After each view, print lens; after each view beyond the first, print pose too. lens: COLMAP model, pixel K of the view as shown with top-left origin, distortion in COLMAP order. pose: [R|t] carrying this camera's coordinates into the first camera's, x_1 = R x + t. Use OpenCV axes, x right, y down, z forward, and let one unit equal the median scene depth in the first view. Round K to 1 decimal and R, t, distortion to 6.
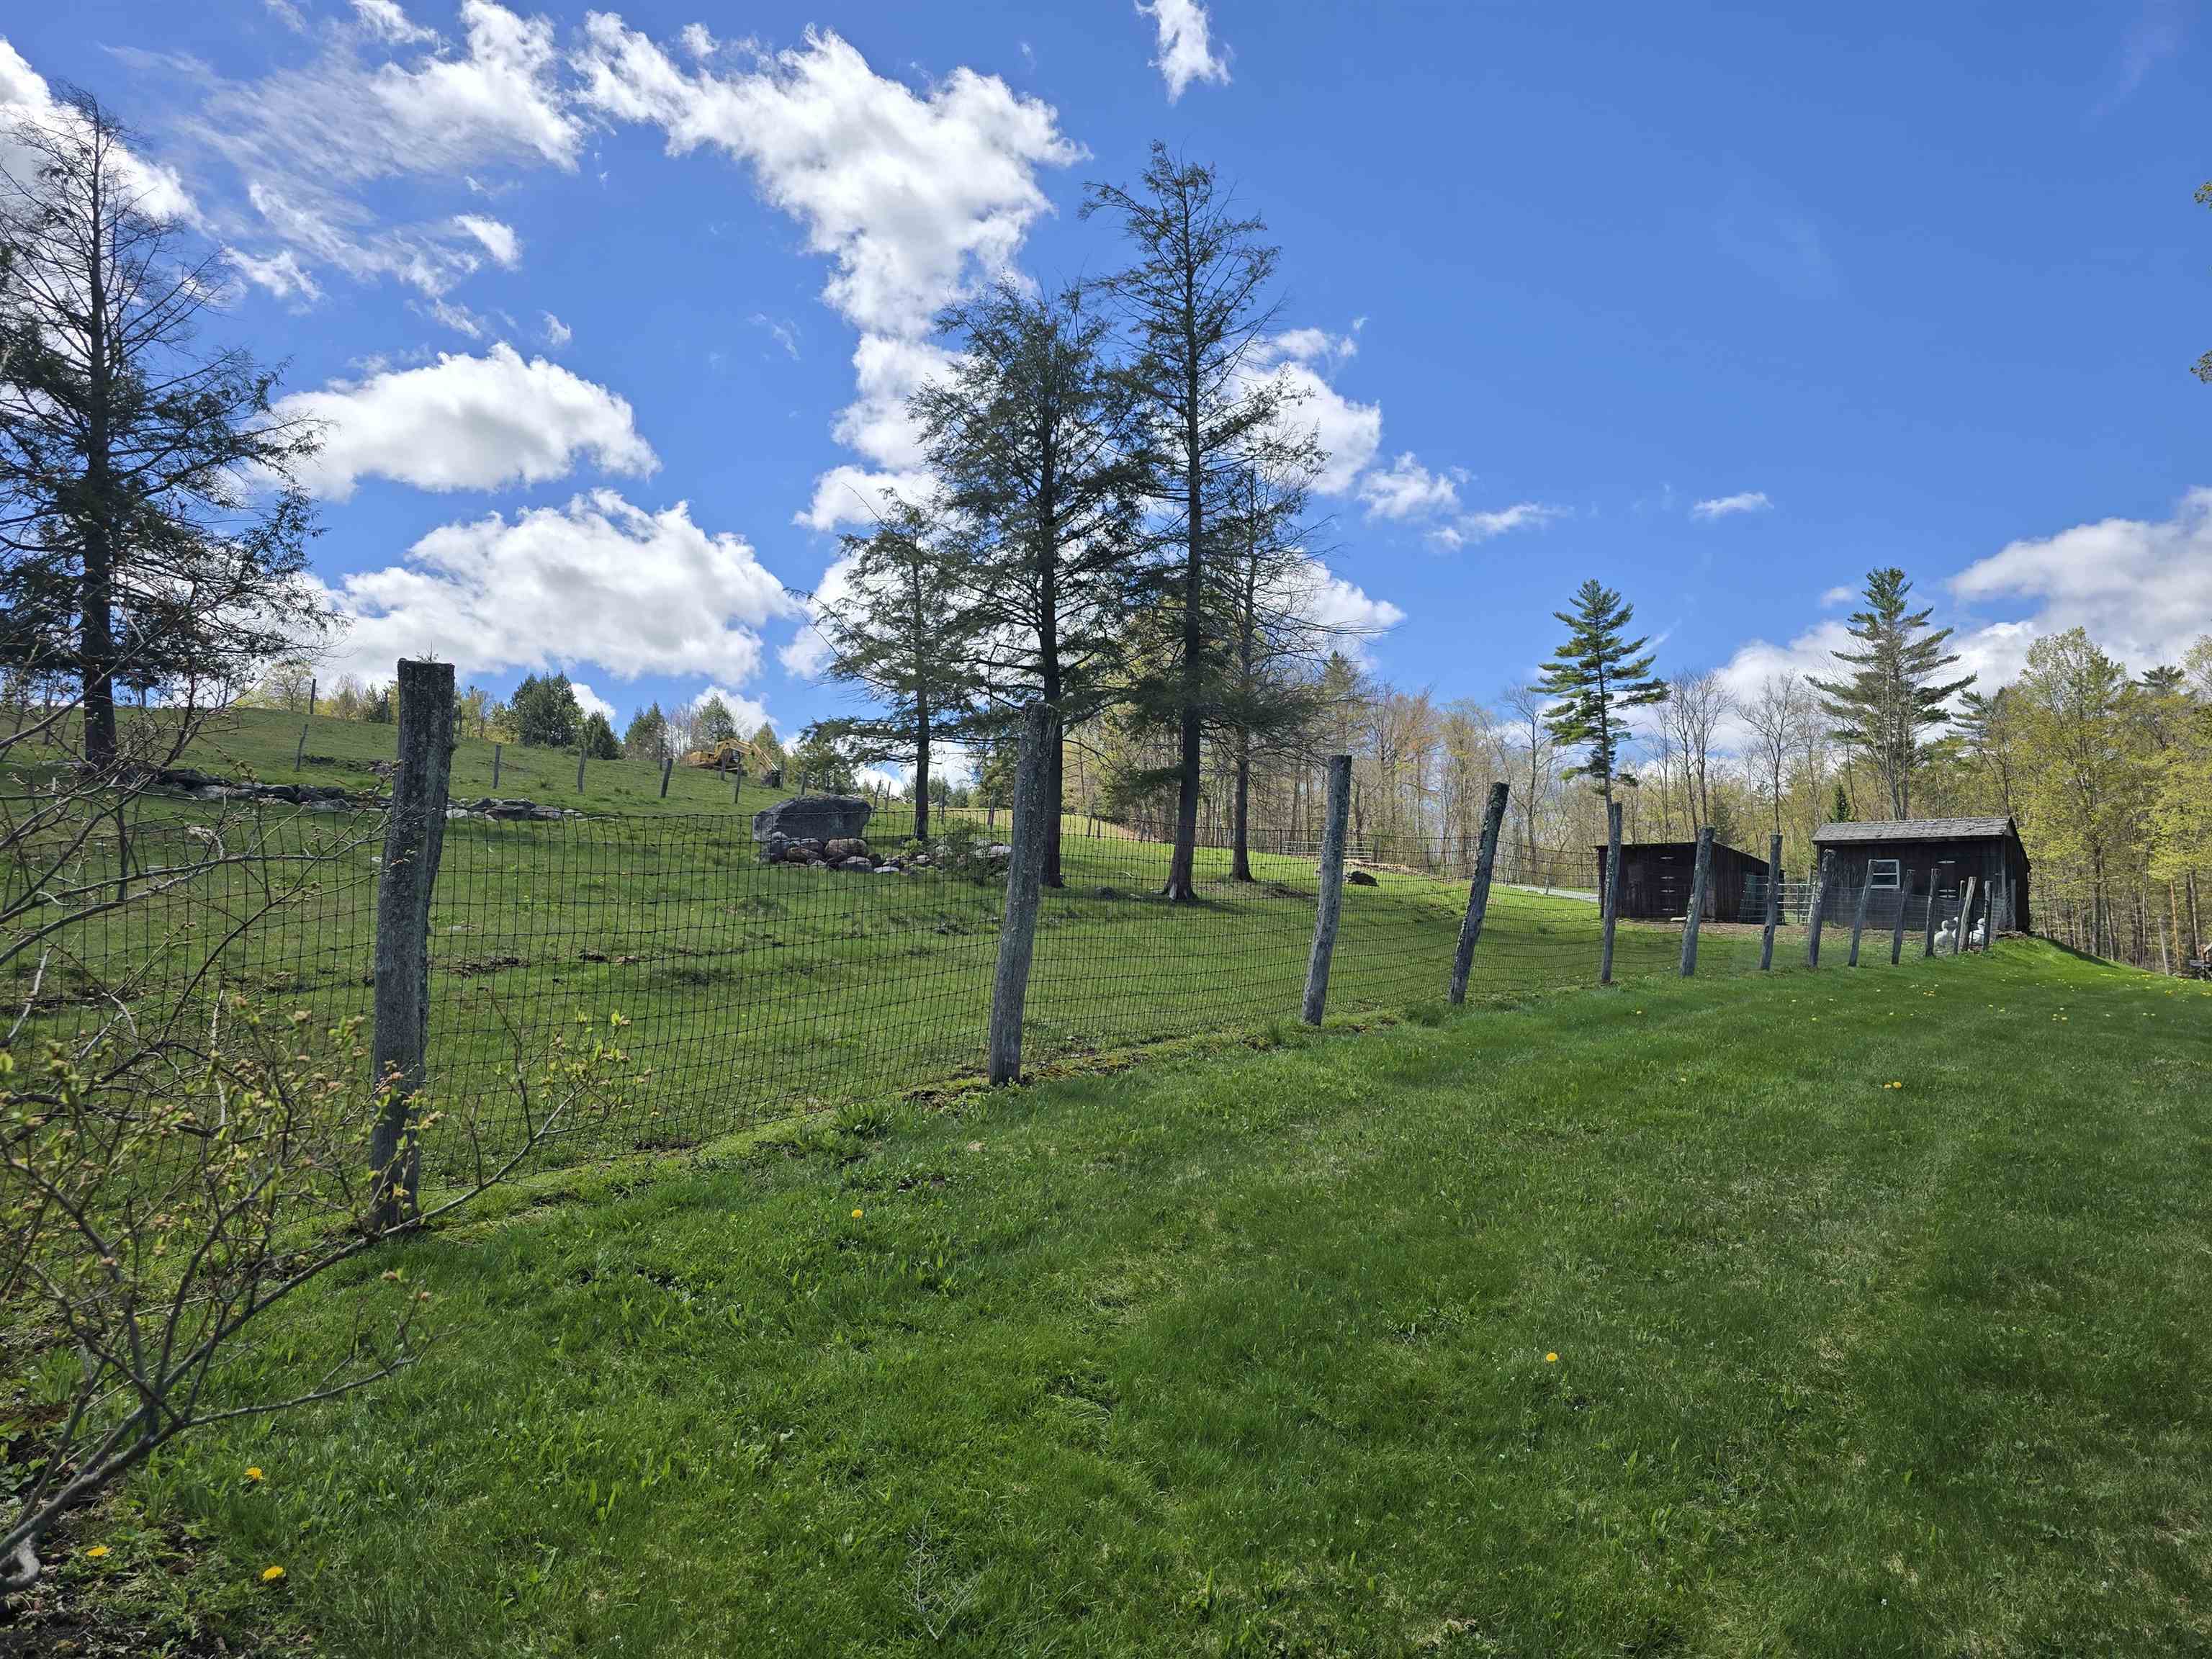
lens RADIAL K [[1473.4, 0, 1103.2], [0, 1473.4, 831.4], [0, 0, 1]] dist [0.074801, -0.074863]
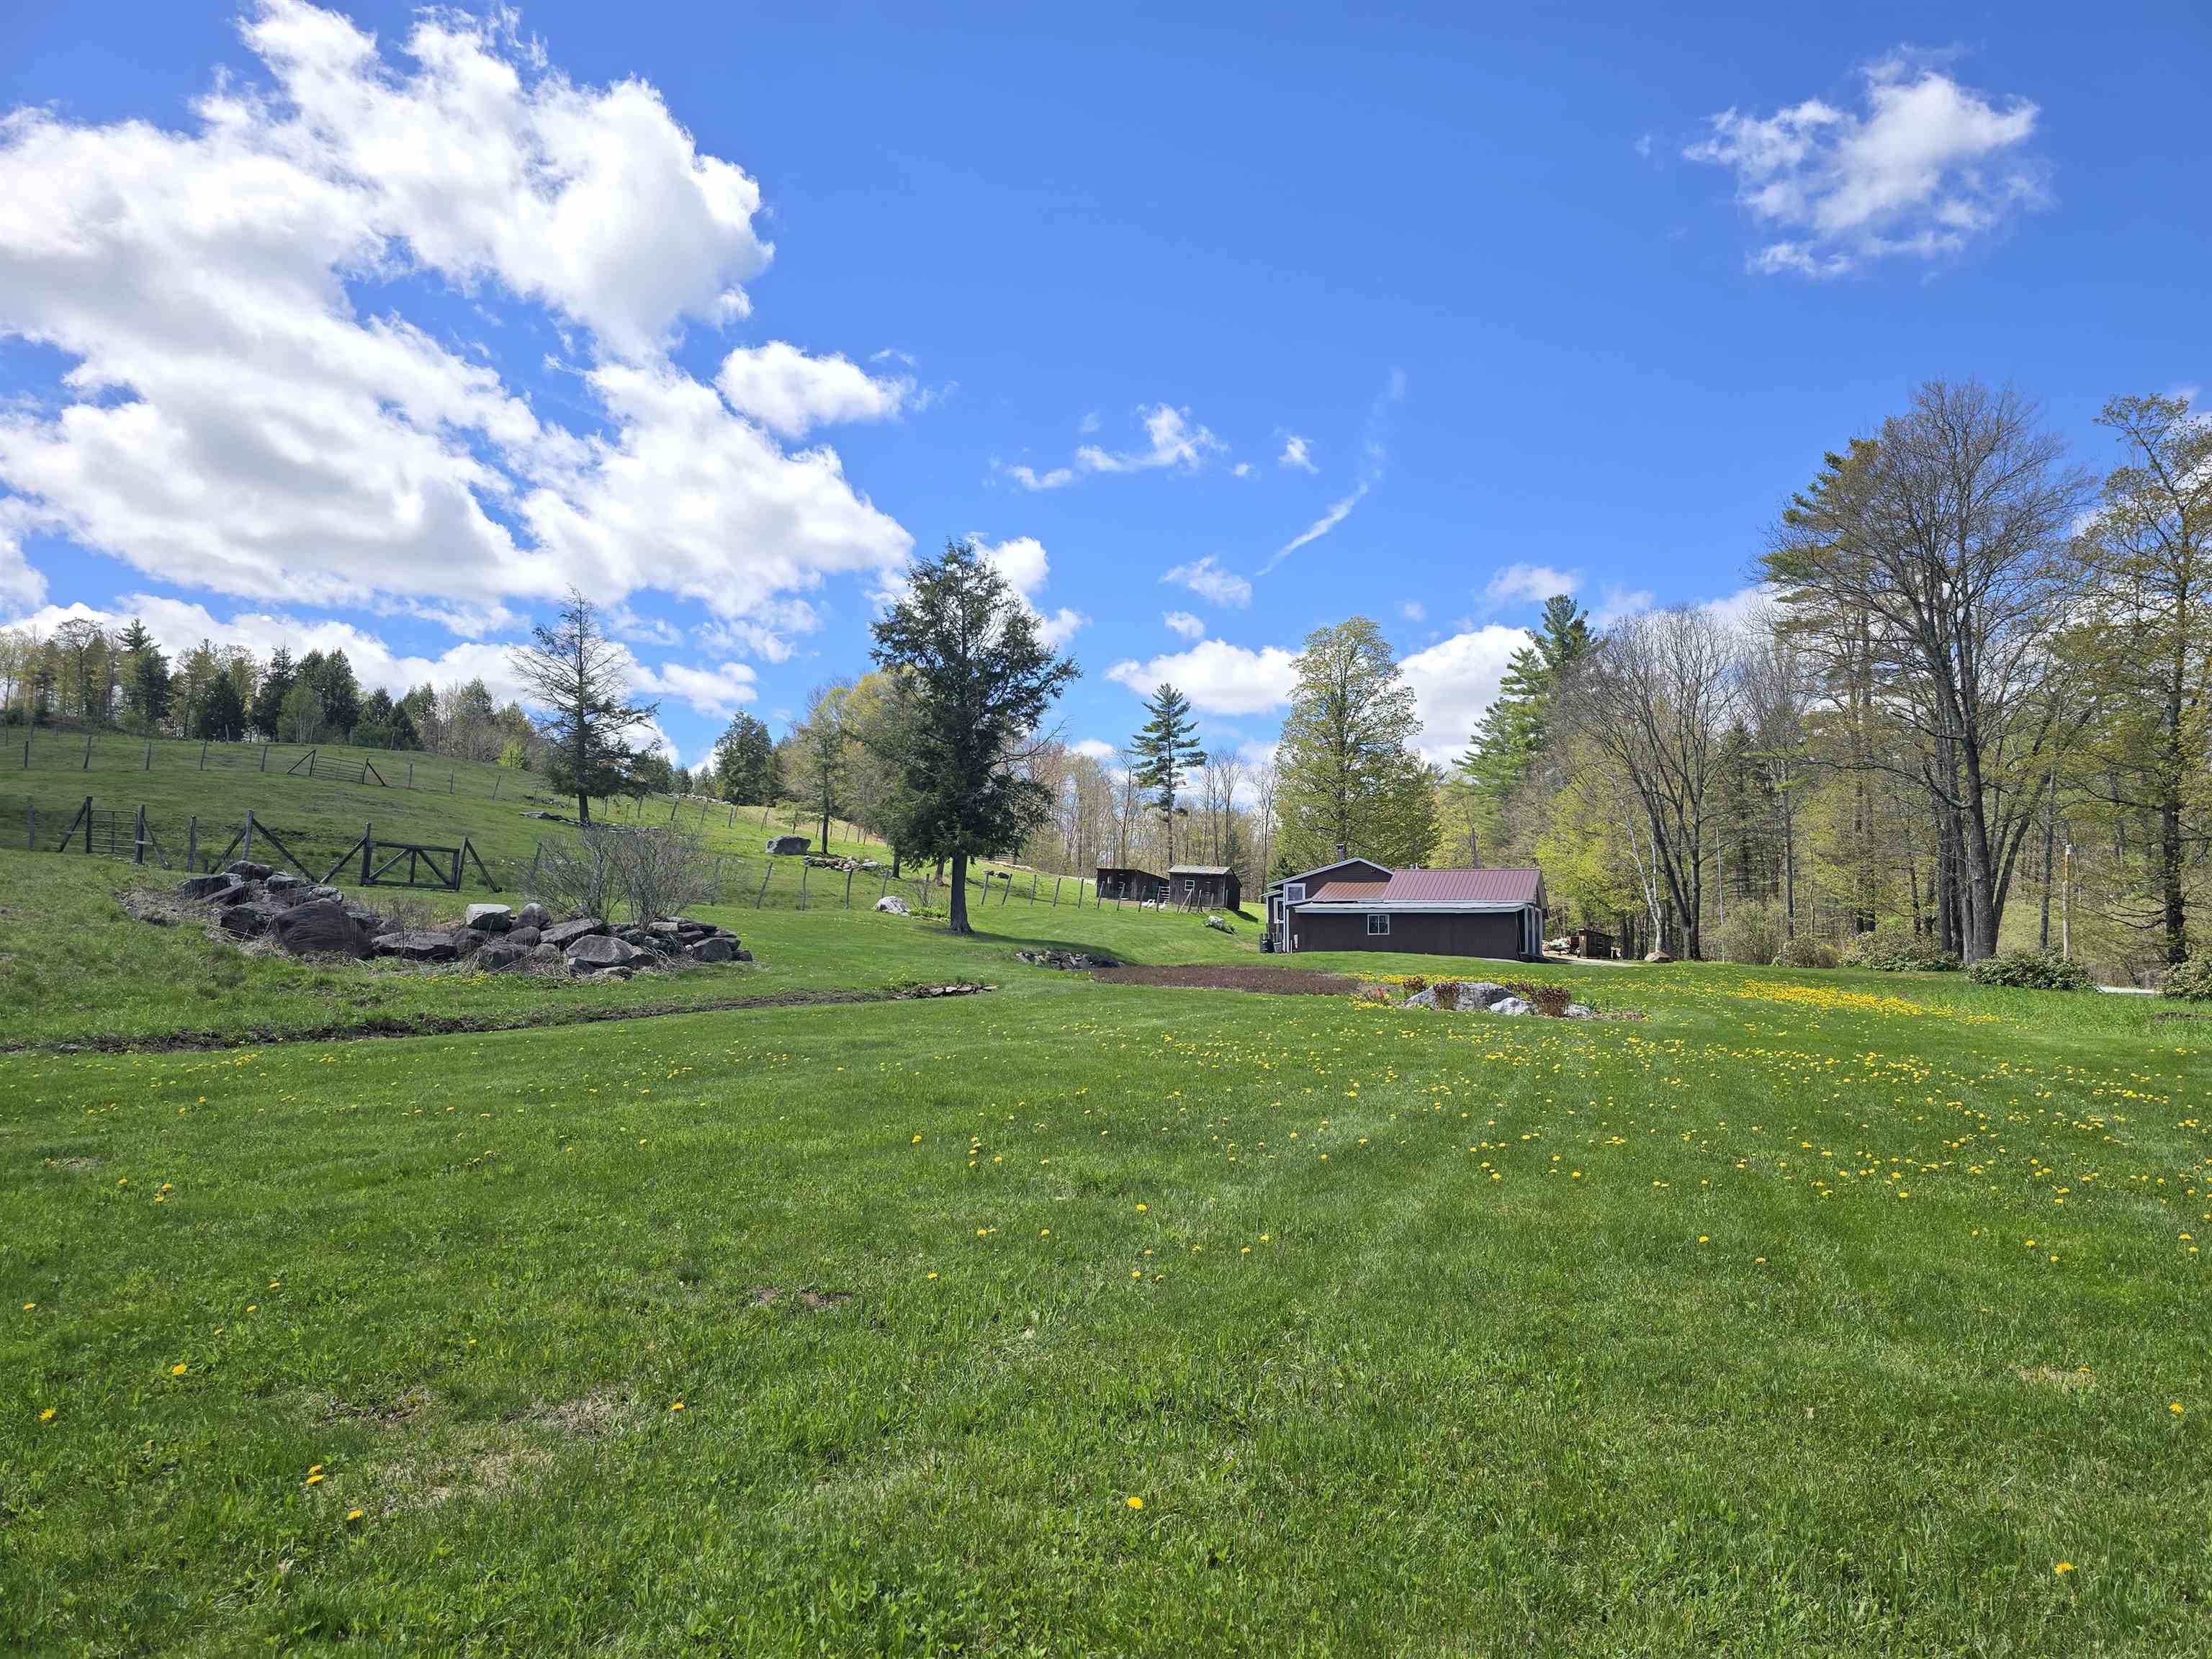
lens RADIAL K [[1465.1, 0, 1120.4], [0, 1465.1, 839.1], [0, 0, 1]] dist [0.105478, -0.120026]
pose [[0.969444, 0.059119, 0.238084, -0.075998], [-0.064889, 0.997757, 0.016467, -0.029243], [-0.236576, -0.031413, 0.971105, -0.491029]]
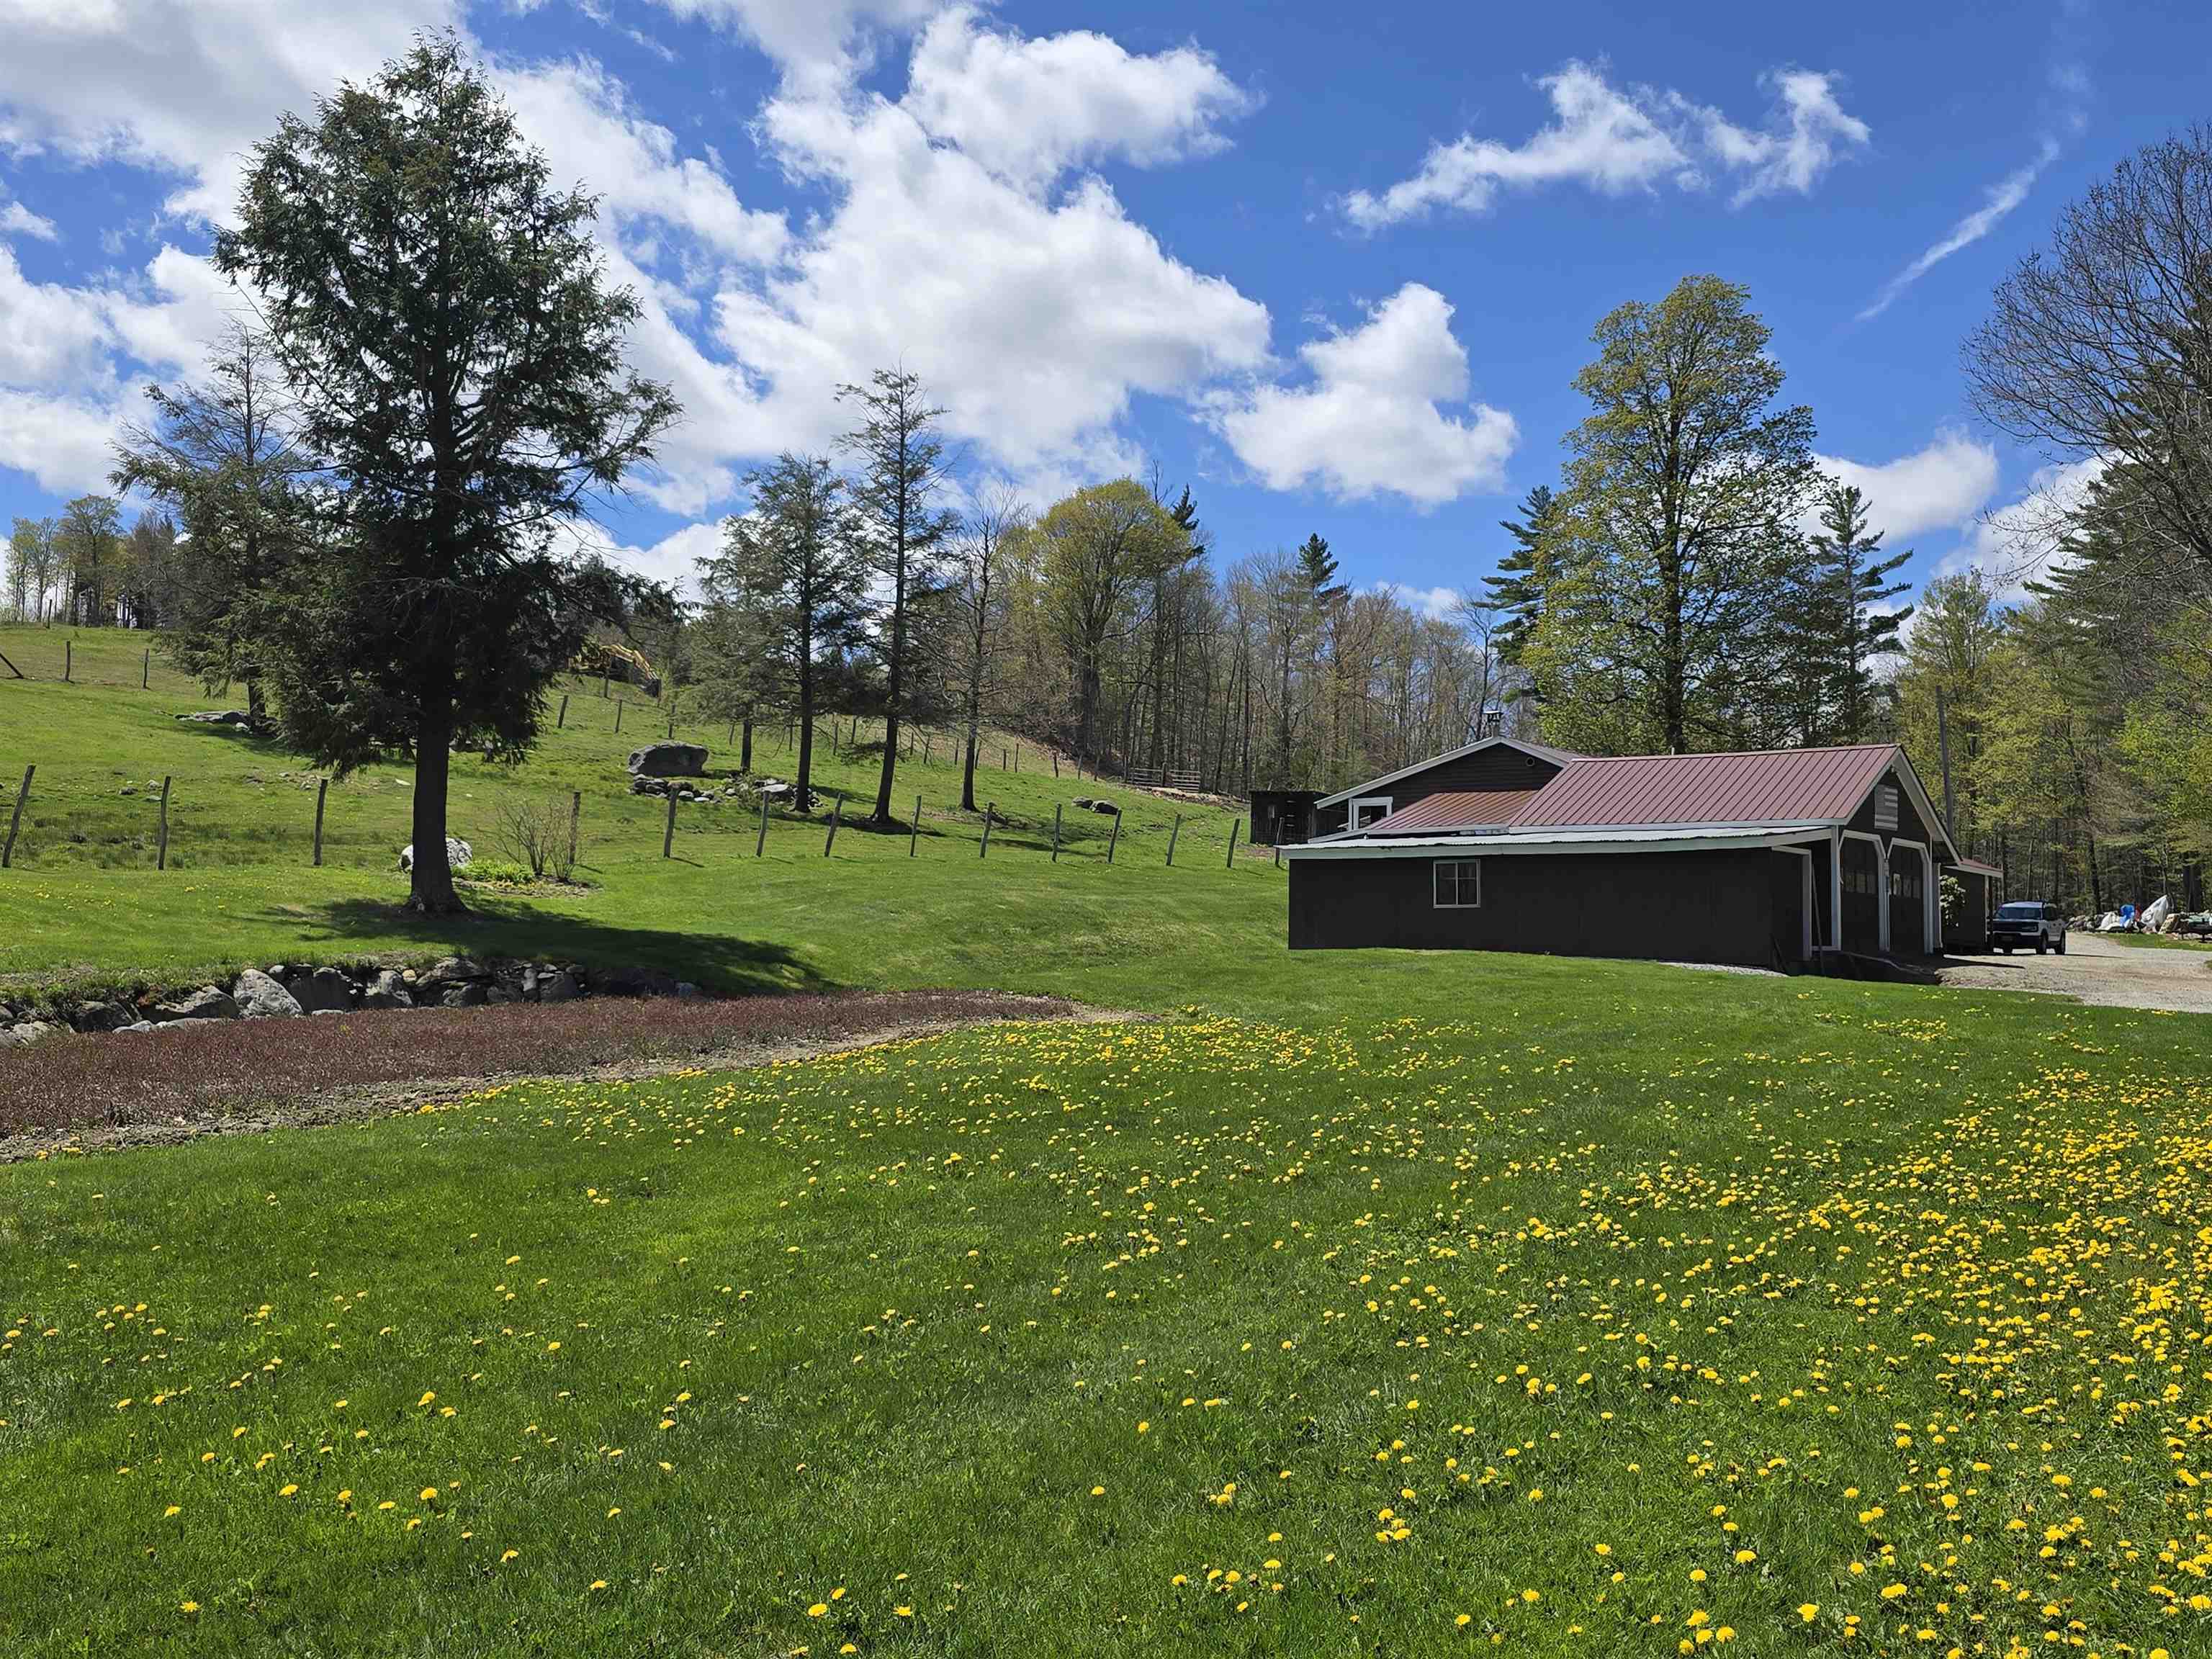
lens RADIAL K [[2090.0, 0, 1106.0], [0, 2090.0, 829.5], [0, 0, 1]] dist [0.126172, -0.262099]
pose [[0.999373, 0.033496, -0.011496, 0.080915], [-0.032800, 0.997885, 0.056117, -0.020970], [0.013351, -0.055705, 0.998358, -0.331340]]
